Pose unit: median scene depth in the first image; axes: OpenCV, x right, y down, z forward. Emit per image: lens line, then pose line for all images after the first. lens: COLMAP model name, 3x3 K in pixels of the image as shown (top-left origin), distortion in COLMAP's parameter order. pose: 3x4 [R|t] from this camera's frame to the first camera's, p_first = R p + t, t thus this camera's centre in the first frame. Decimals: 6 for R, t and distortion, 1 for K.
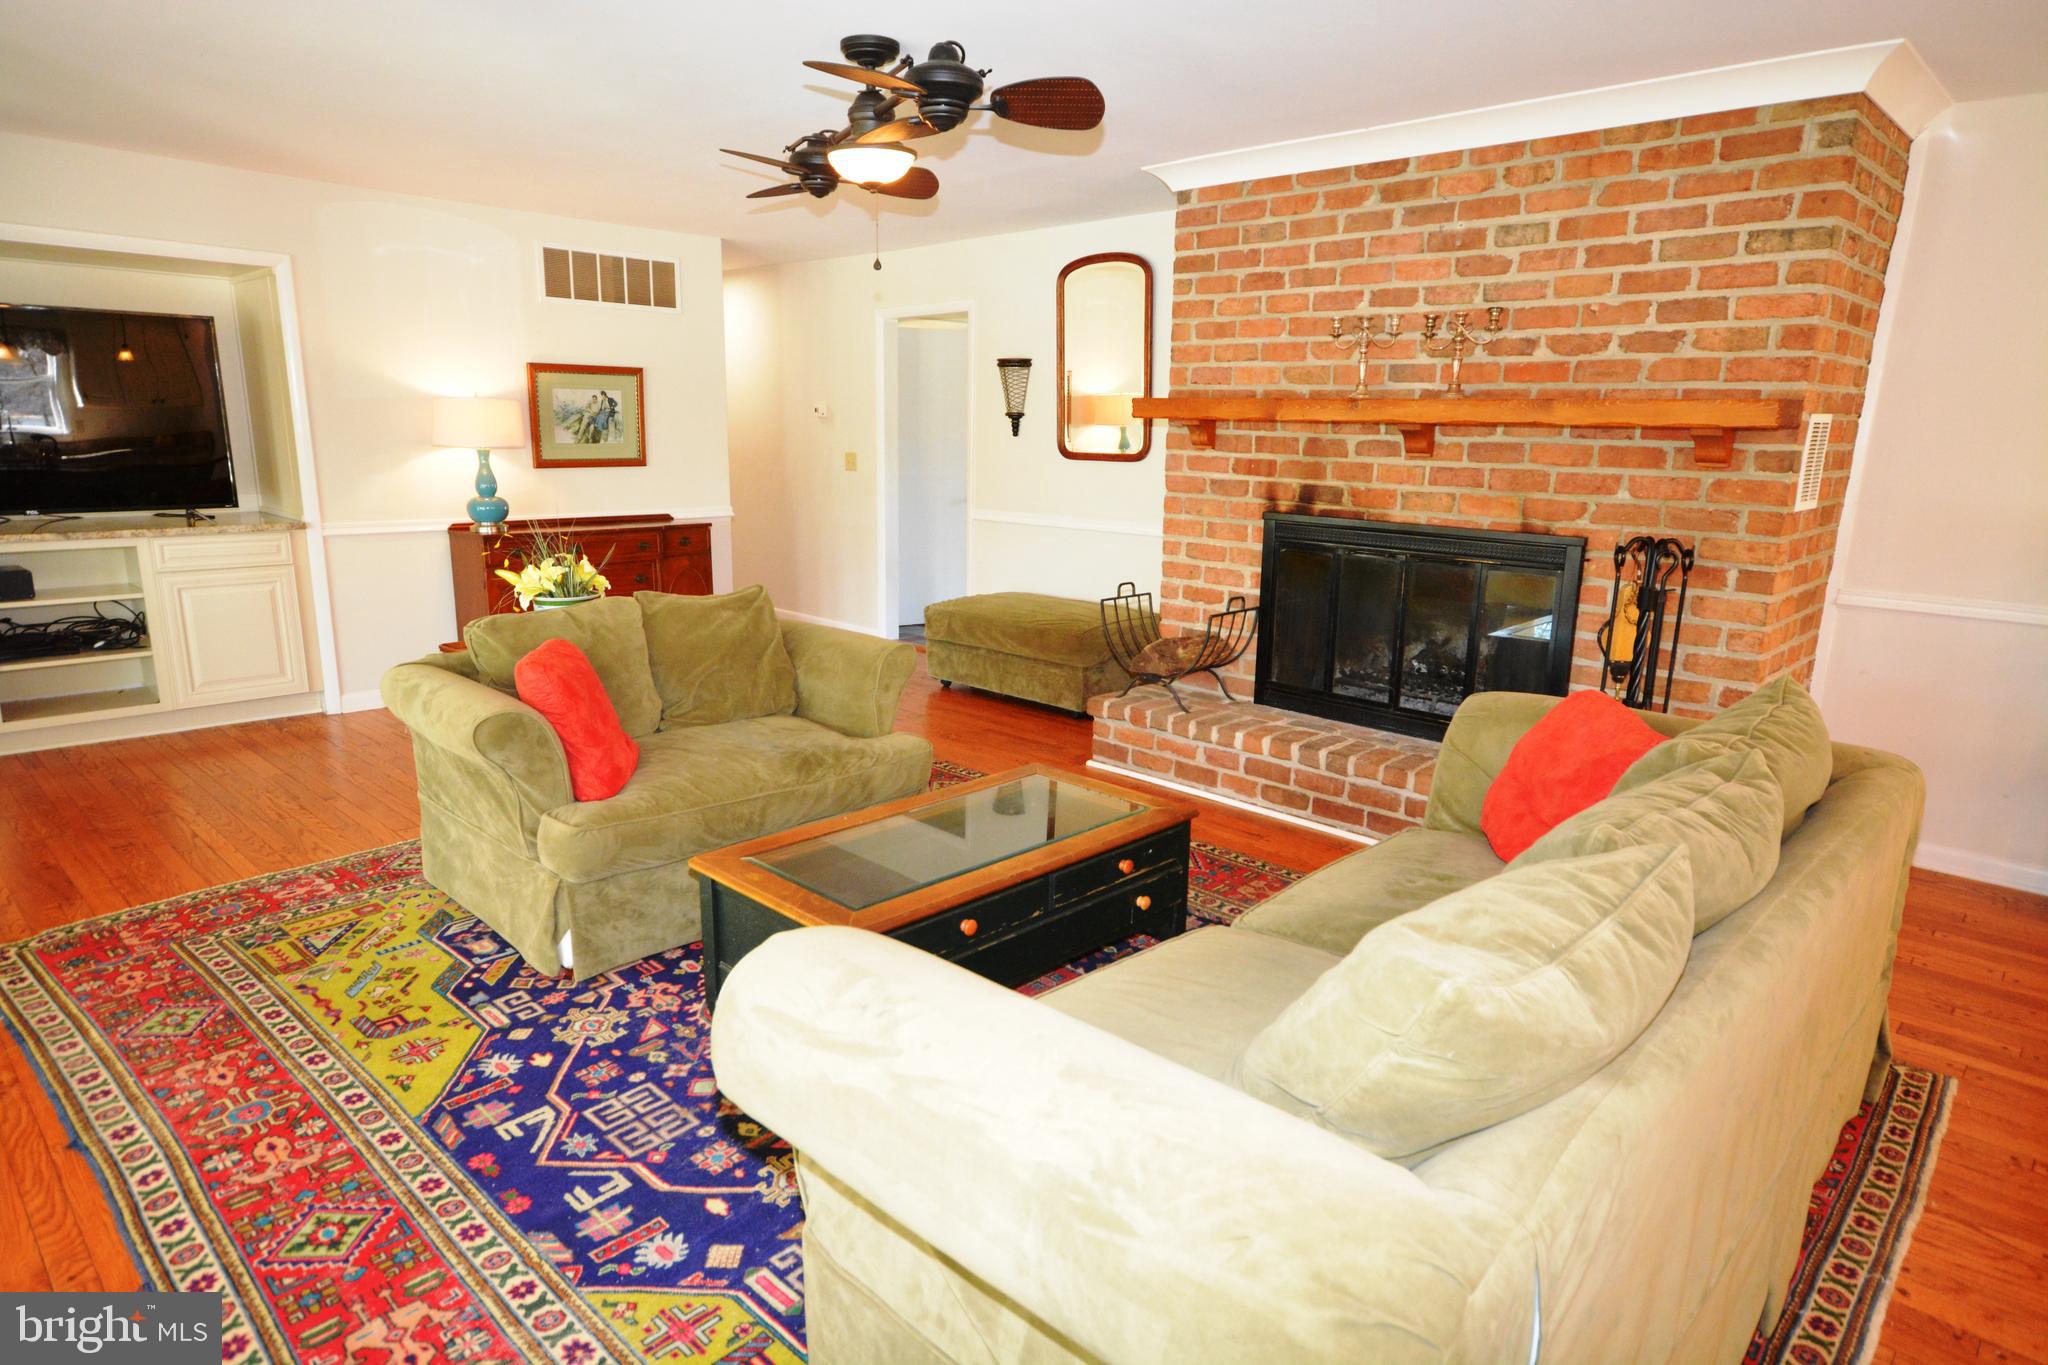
lens RADIAL K [[1191.2, 0, 1024.0], [0, 1191.2, 682.5], [0, 0, 1]] dist [-0.003623, 0.027000]
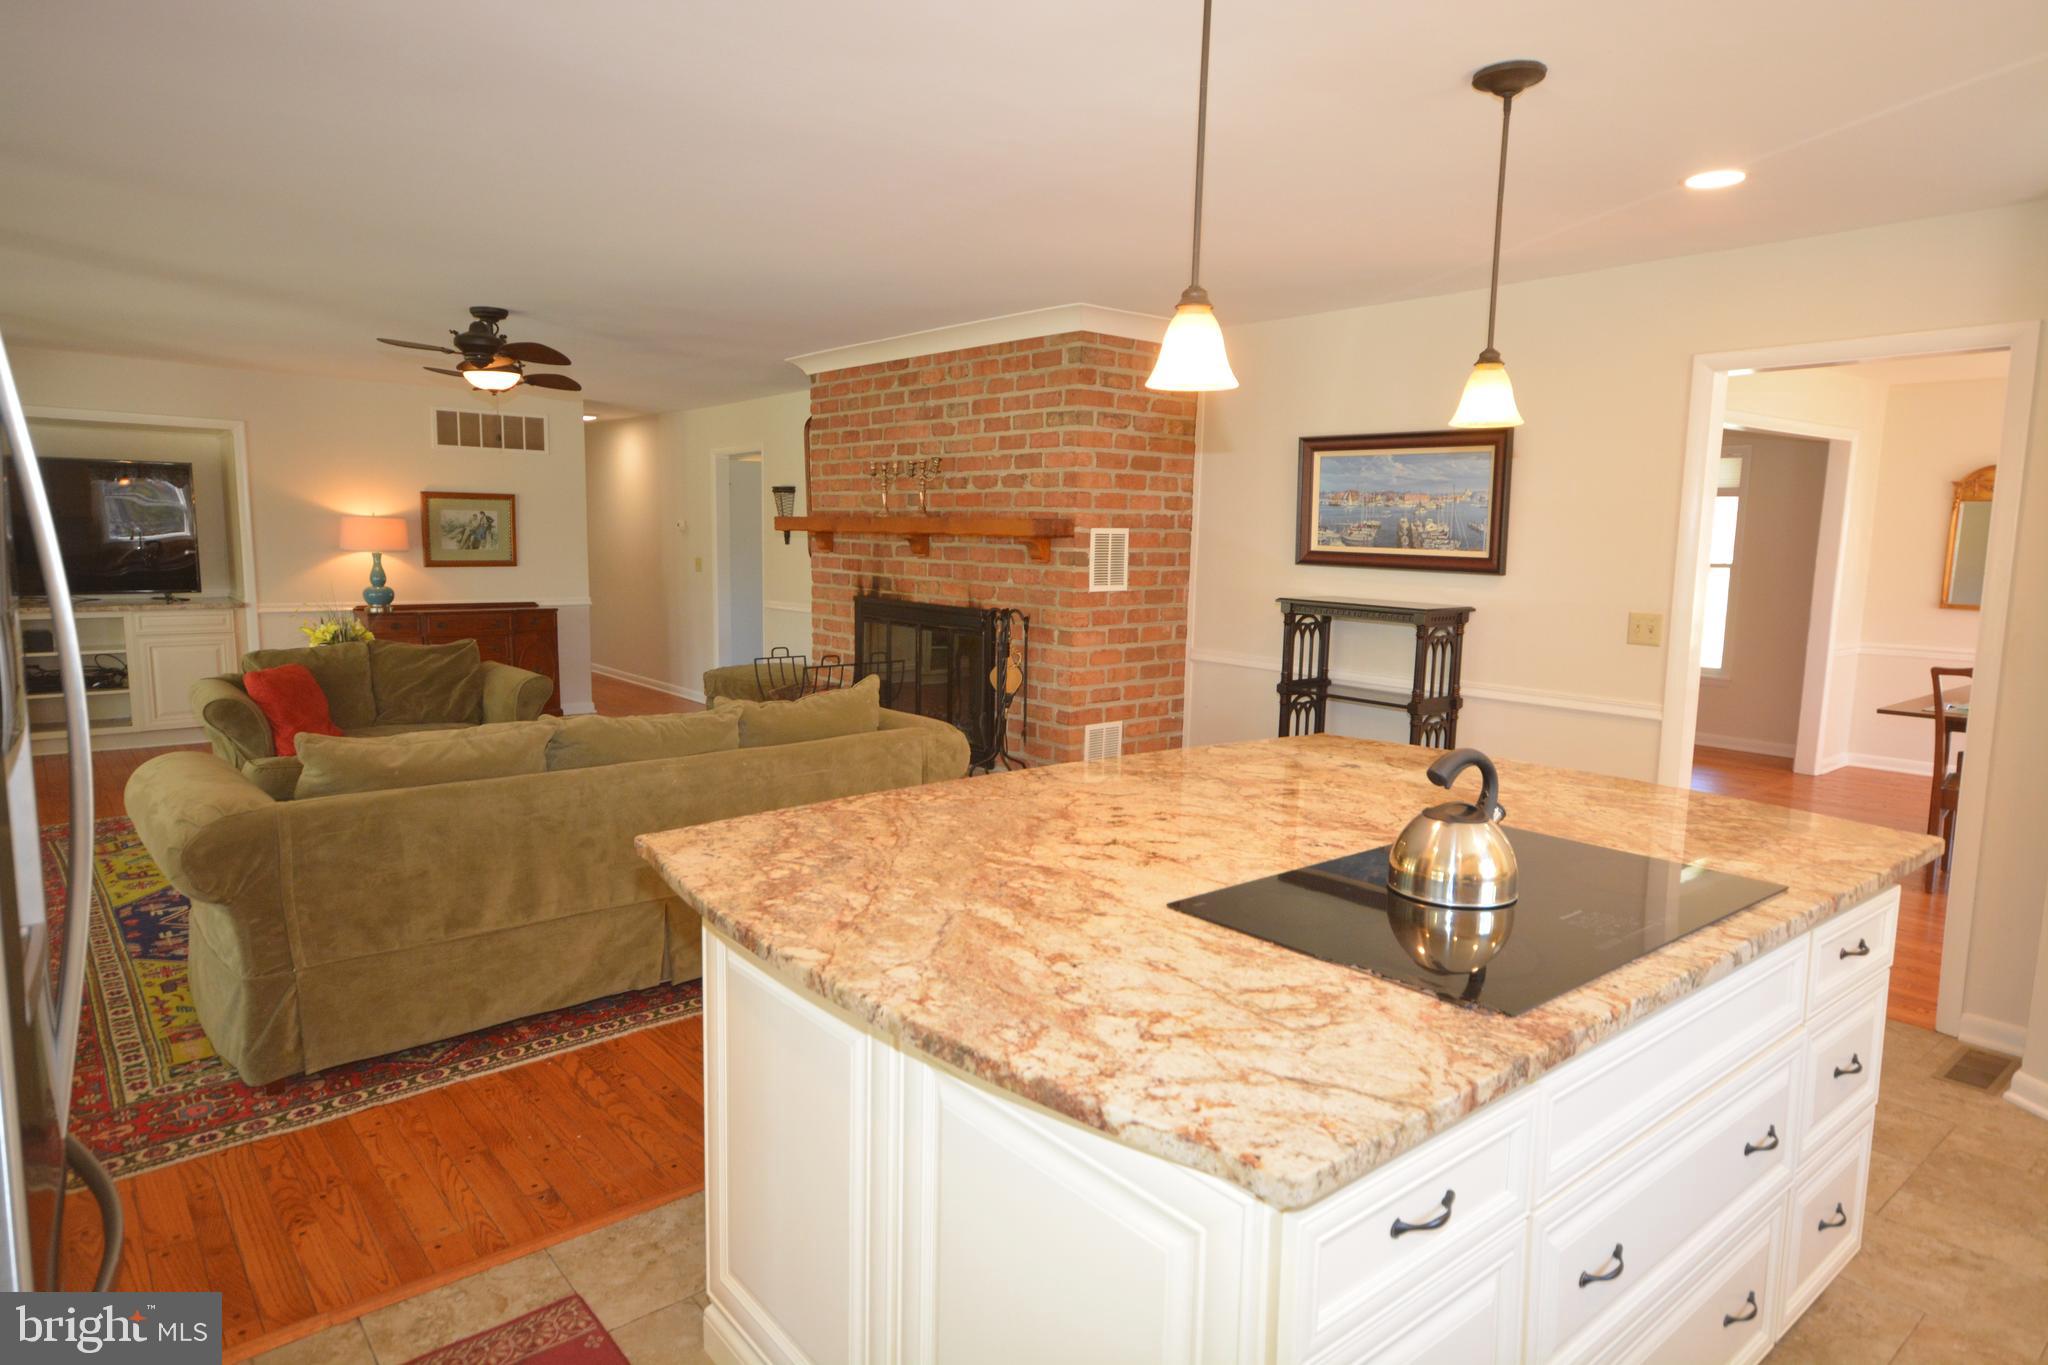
lens RADIAL K [[1191.2, 0, 1024.0], [0, 1191.2, 682.5], [0, 0, 1]] dist [-0.003623, 0.027000]
pose [[0.995298, 0.011739, -0.096143, 0.614533], [-0.020563, 0.995610, -0.091317, 0.095156], [0.094649, 0.092864, 0.991170, -0.420614]]
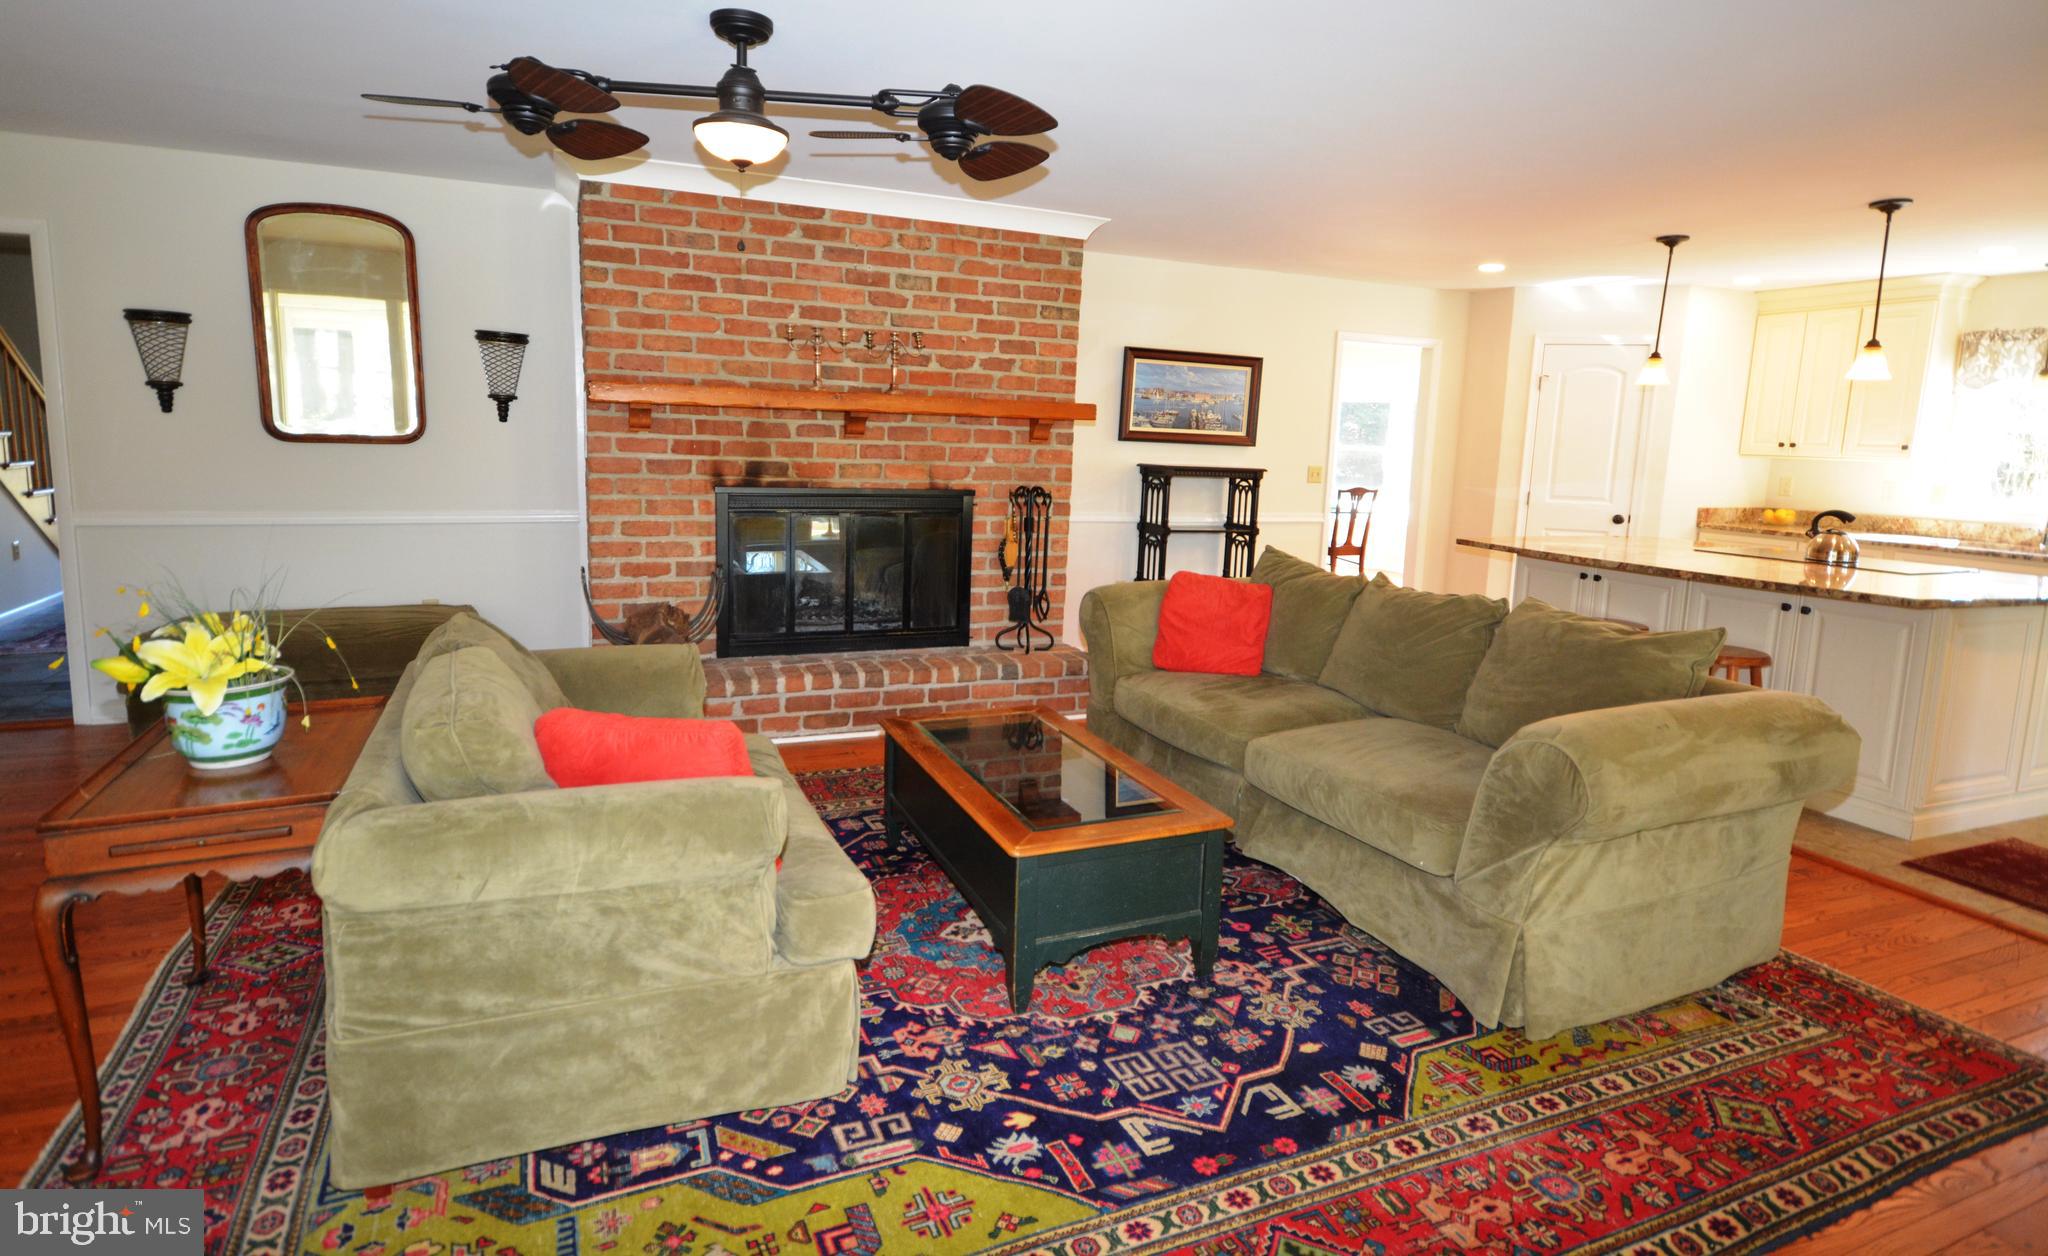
lens RADIAL K [[1051.9, 0, 1020.9], [0, 1051.9, 569.7], [0, 0, 1]] dist [-0.000751, 0.016693]
pose [[0.388774, -0.124828, 0.912838, -0.686735], [0.174702, 0.982792, 0.059989, -0.086482], [-0.904618, 0.136153, 0.403892, 0.400725]]
